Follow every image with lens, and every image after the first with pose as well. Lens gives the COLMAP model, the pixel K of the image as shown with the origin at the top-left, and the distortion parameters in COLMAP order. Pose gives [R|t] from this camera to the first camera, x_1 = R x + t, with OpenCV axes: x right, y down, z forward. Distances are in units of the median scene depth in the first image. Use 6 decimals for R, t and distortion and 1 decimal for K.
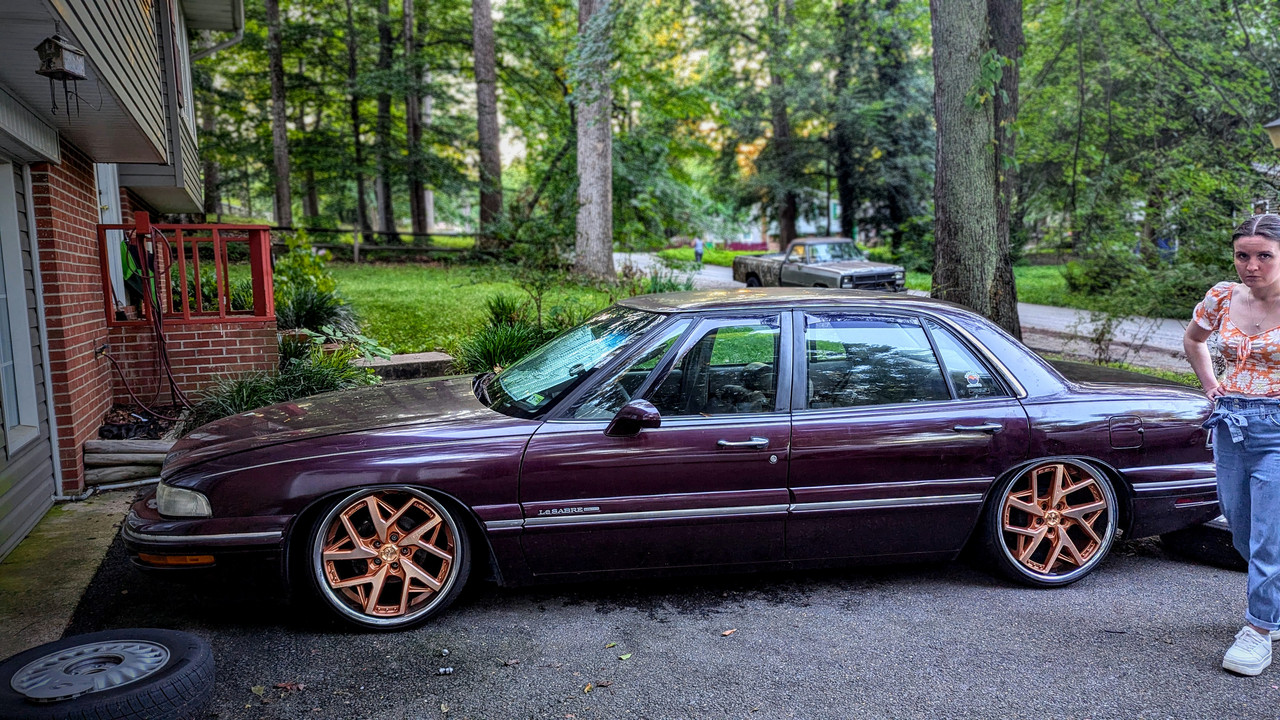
lens RADIAL K [[888.6, 0, 640.0], [0, 888.6, 360.0], [0, 0, 1]] dist [0.006032, 0.001094]
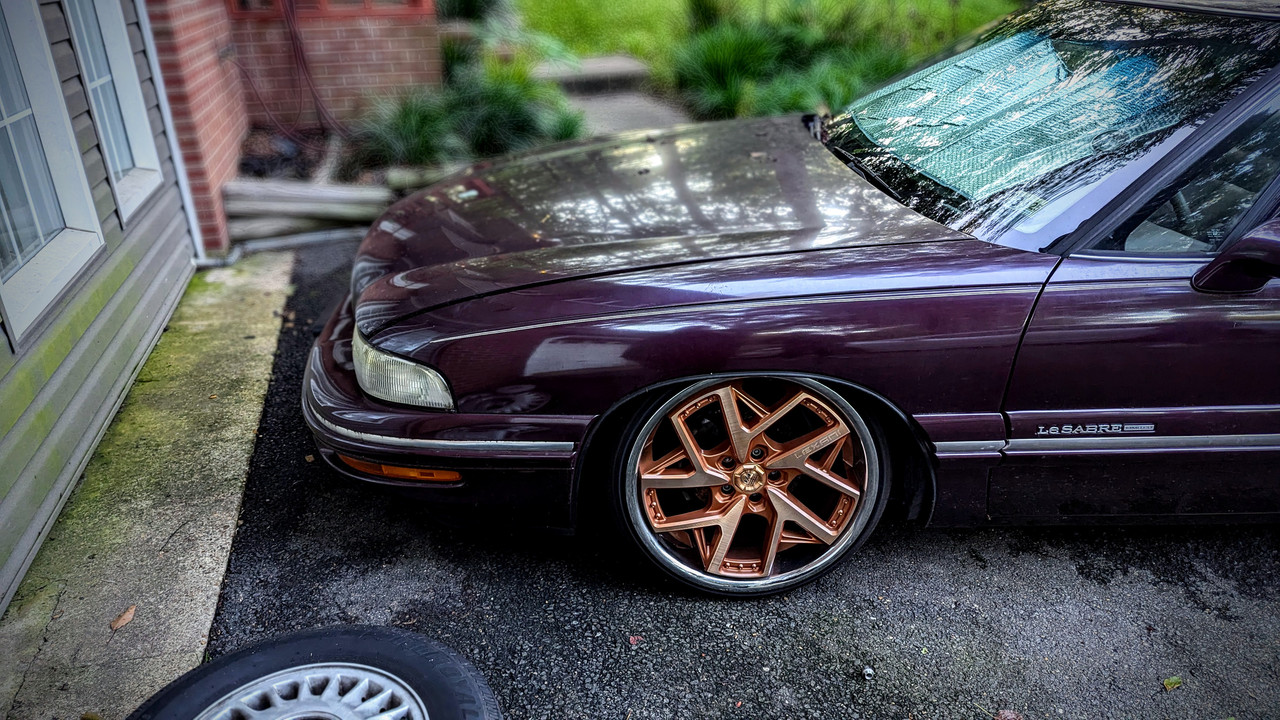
lens RADIAL K [[920.6, 0, 640.0], [0, 920.6, 360.0], [0, 0, 1]] dist [0.048674, -0.000527]
pose [[0.989481, 0.058240, -0.132423, -0.276453], [-0.013904, 0.949431, 0.313667, -0.038473], [0.143995, -0.308526, 0.940254, 0.456661]]
